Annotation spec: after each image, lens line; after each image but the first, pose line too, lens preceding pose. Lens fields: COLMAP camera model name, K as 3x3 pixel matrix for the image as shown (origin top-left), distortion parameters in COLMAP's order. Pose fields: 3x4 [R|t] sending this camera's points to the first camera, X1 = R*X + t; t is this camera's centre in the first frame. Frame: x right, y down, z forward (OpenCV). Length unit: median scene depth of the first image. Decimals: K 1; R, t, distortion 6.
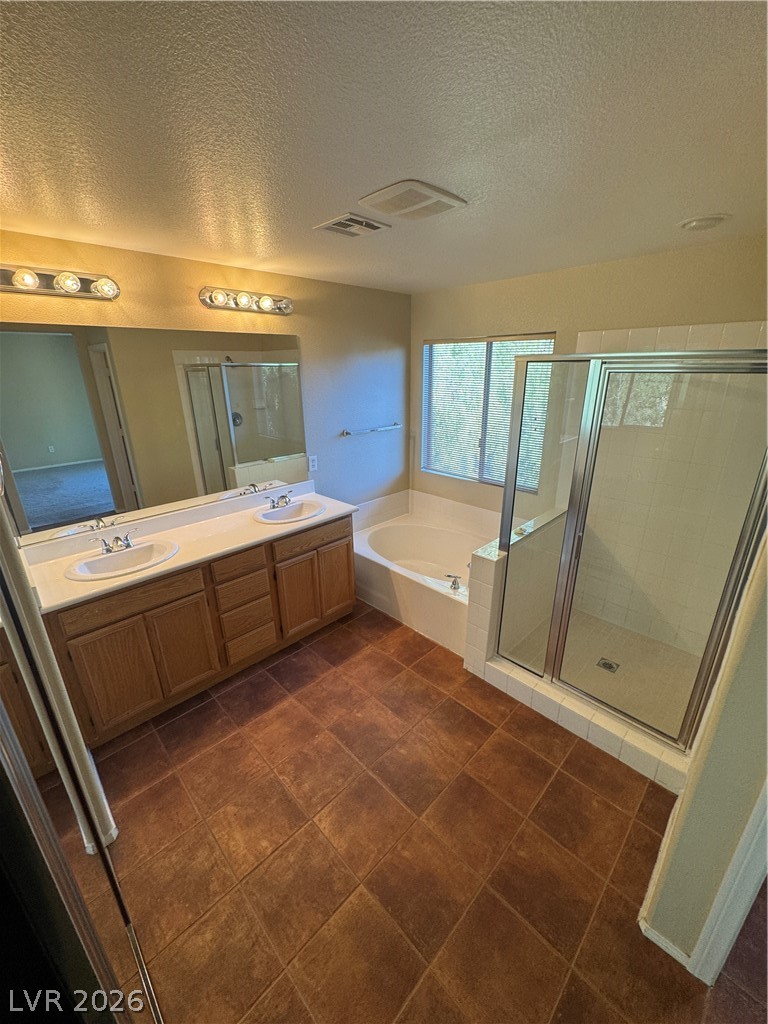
lens RADIAL K [[407.8, 0, 384.0], [0, 407.8, 512.2], [0, 0, 1]] dist [-0.004490, -0.000359]
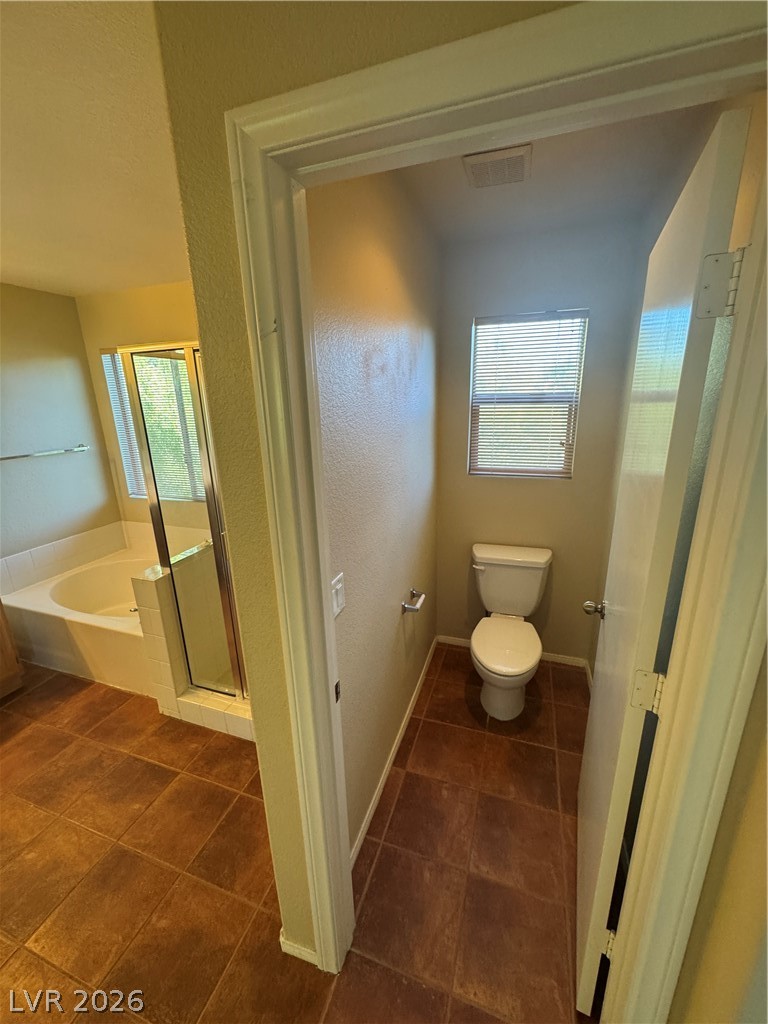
lens RADIAL K [[407.8, 0, 381.8], [0, 407.8, 511.7], [0, 0, 1]] dist [-0.004490, -0.000359]
pose [[0.896828, -0.132070, 0.422205, 0.329641], [0.162677, 0.985981, -0.037127, 0.078314], [-0.411382, 0.101979, 0.905740, -0.008273]]
